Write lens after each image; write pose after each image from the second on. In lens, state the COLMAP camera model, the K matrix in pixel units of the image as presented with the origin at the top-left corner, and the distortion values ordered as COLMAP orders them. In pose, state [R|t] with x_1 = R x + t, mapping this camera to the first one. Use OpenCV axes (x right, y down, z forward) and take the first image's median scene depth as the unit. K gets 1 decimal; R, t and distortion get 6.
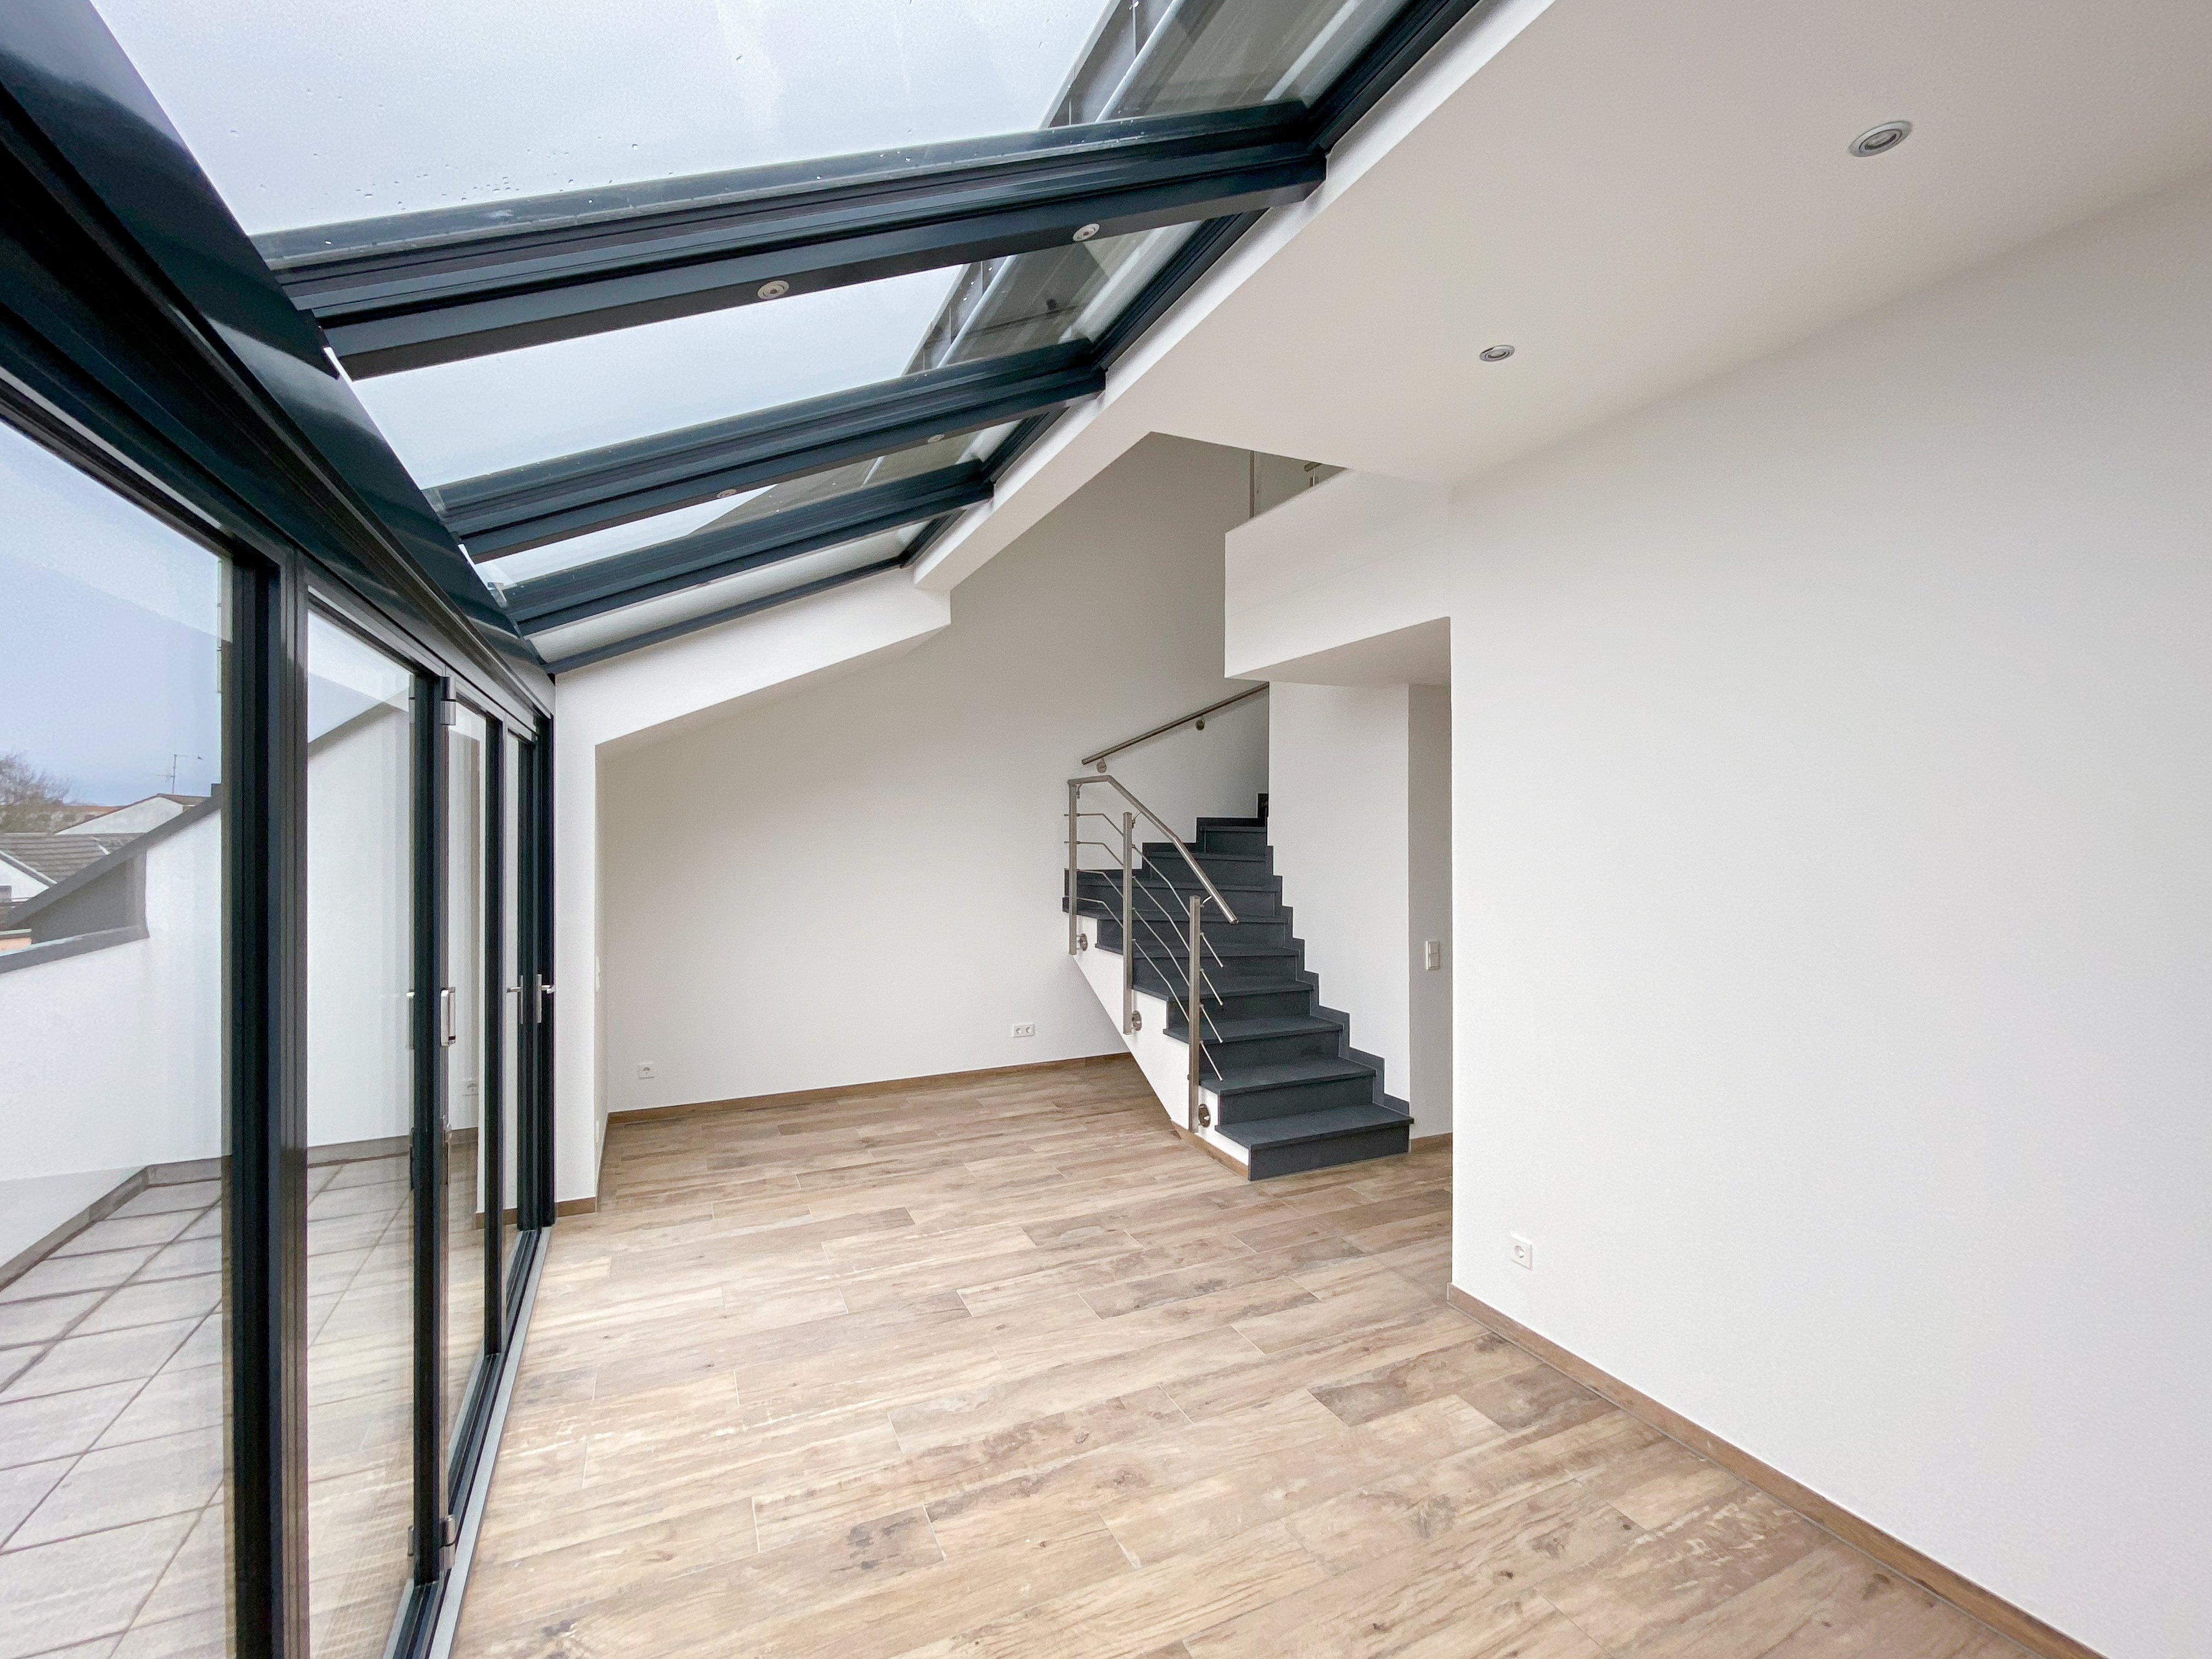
lens RADIAL K [[886.6, 0, 1106.0], [0, 886.6, 829.5], [0, 0, 1]] dist [0.002338, -0.002433]
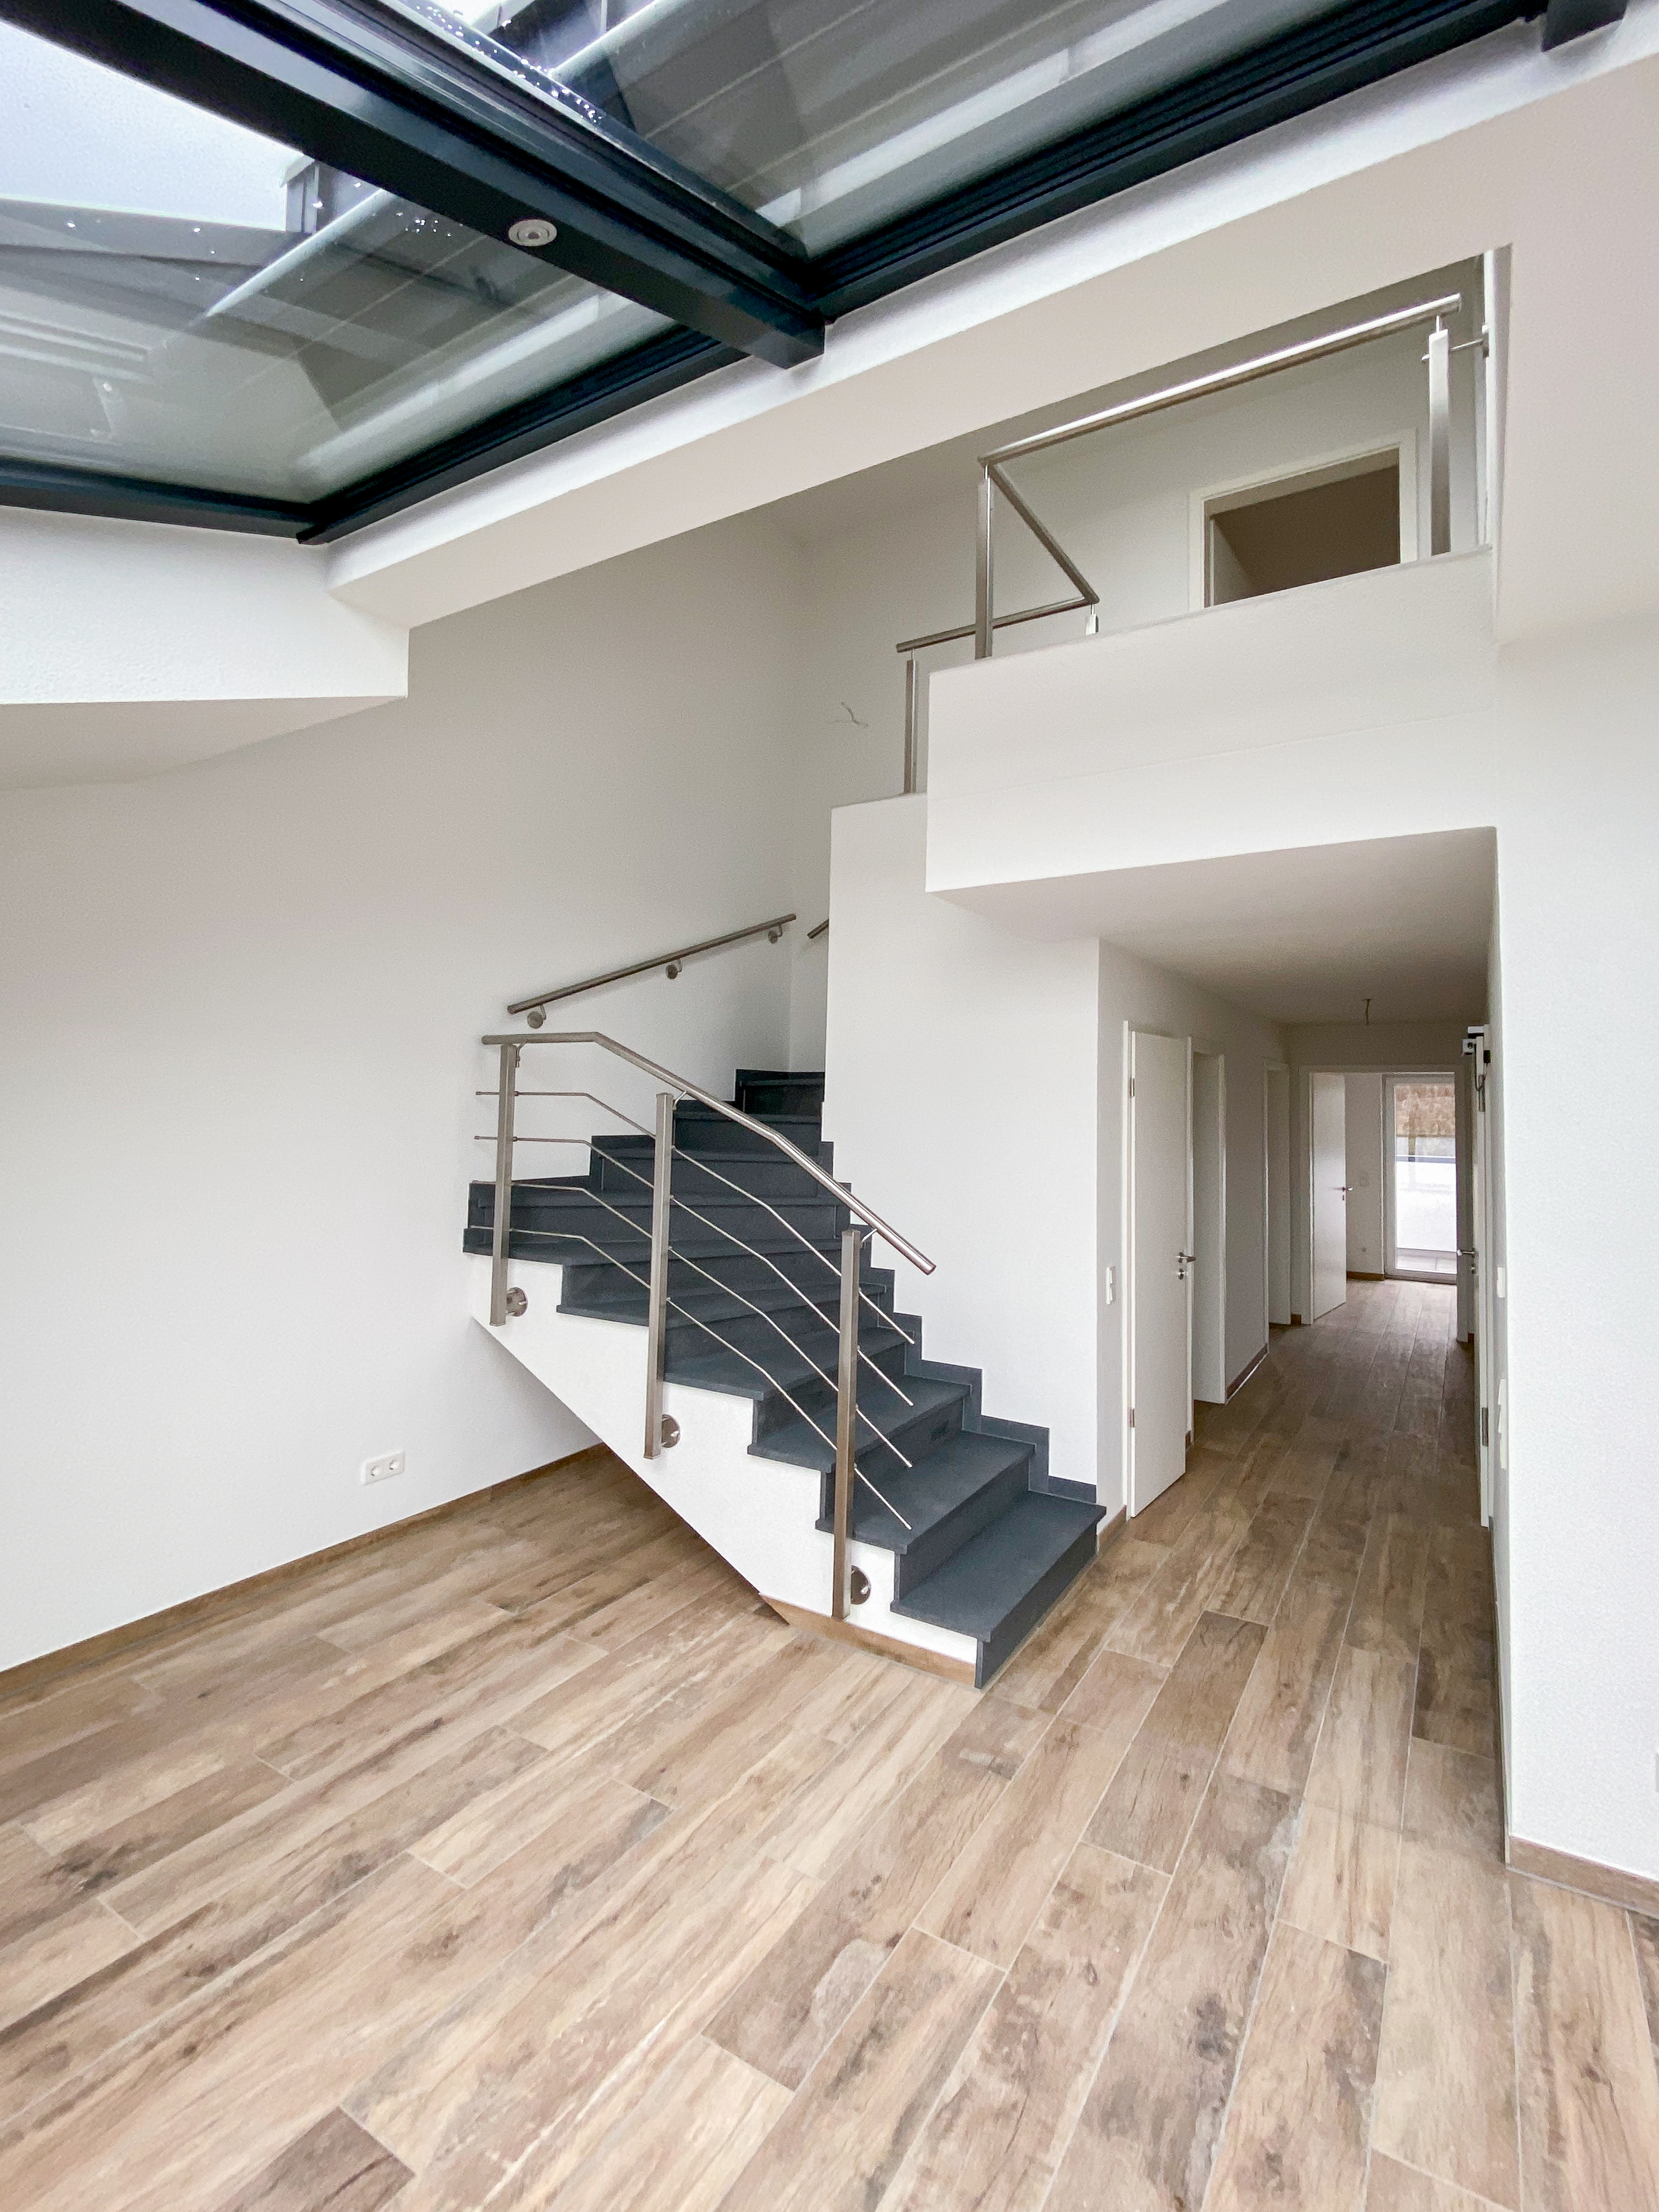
lens RADIAL K [[876.1, 0, 891.5], [0, 876.1, 1067.3], [0, 0, 1]] dist [-0.001002, -0.000743]
pose [[0.805911, 0.037461, 0.590850, -0.266211], [-0.008422, 0.998621, -0.051827, -0.008015], [-0.591977, 0.036791, 0.805115, 0.521275]]
